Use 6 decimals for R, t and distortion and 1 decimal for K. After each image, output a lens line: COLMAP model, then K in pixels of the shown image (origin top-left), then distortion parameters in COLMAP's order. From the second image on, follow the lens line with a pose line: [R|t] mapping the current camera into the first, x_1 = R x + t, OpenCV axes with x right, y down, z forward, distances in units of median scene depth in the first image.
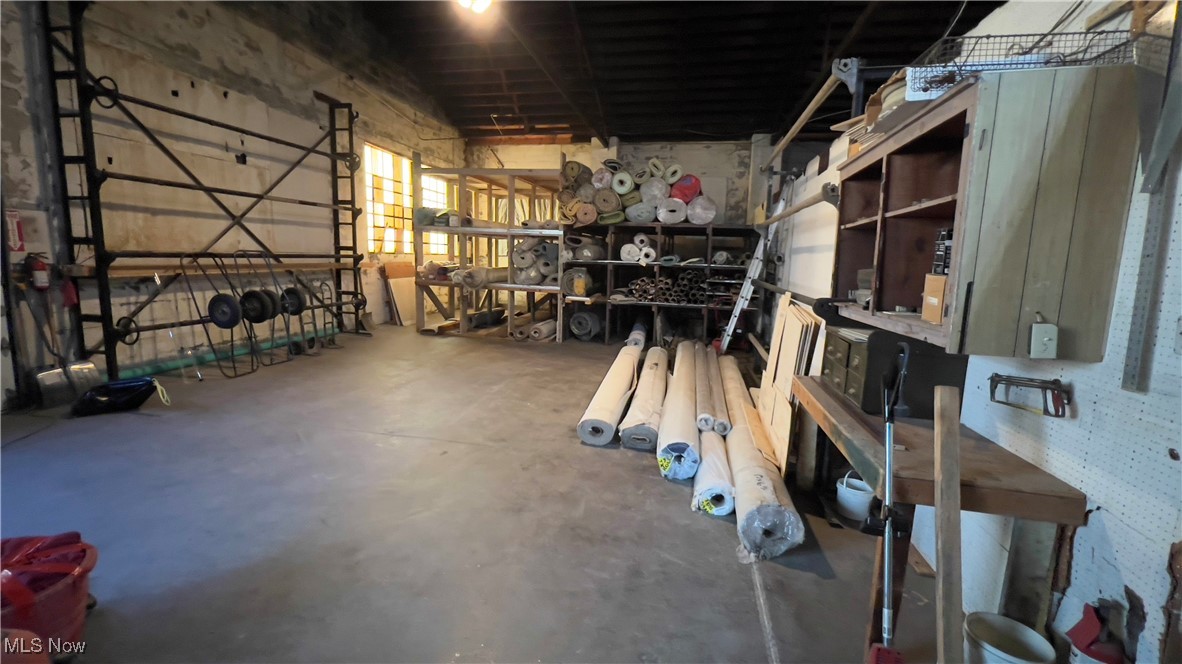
lens RADIAL K [[509.2, 0, 588.3], [0, 509.2, 328.3], [0, 0, 1]] dist [0.000048, 0.000096]
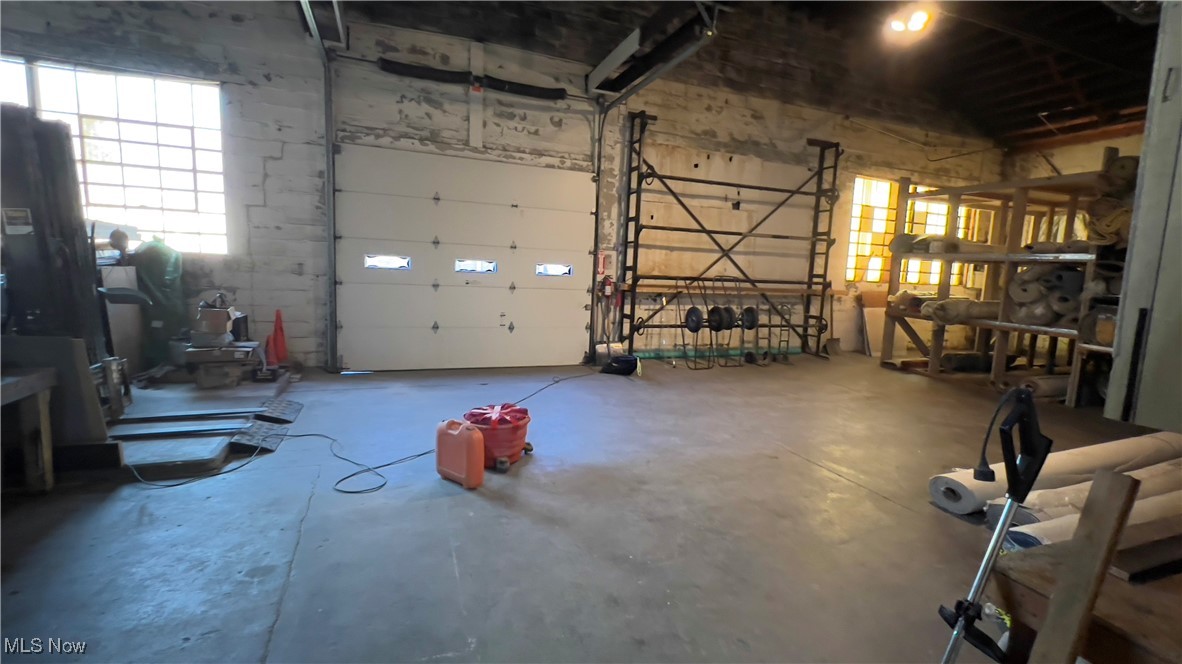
lens RADIAL K [[509.2, 0, 588.3], [0, 509.2, 328.3], [0, 0, 1]] dist [0.000048, 0.000096]
pose [[0.537394, 0.092785, -0.838212, 0.202932], [-0.144189, 0.989403, 0.017078, 0.004851], [0.830913, 0.111684, 0.545078, 0.021000]]
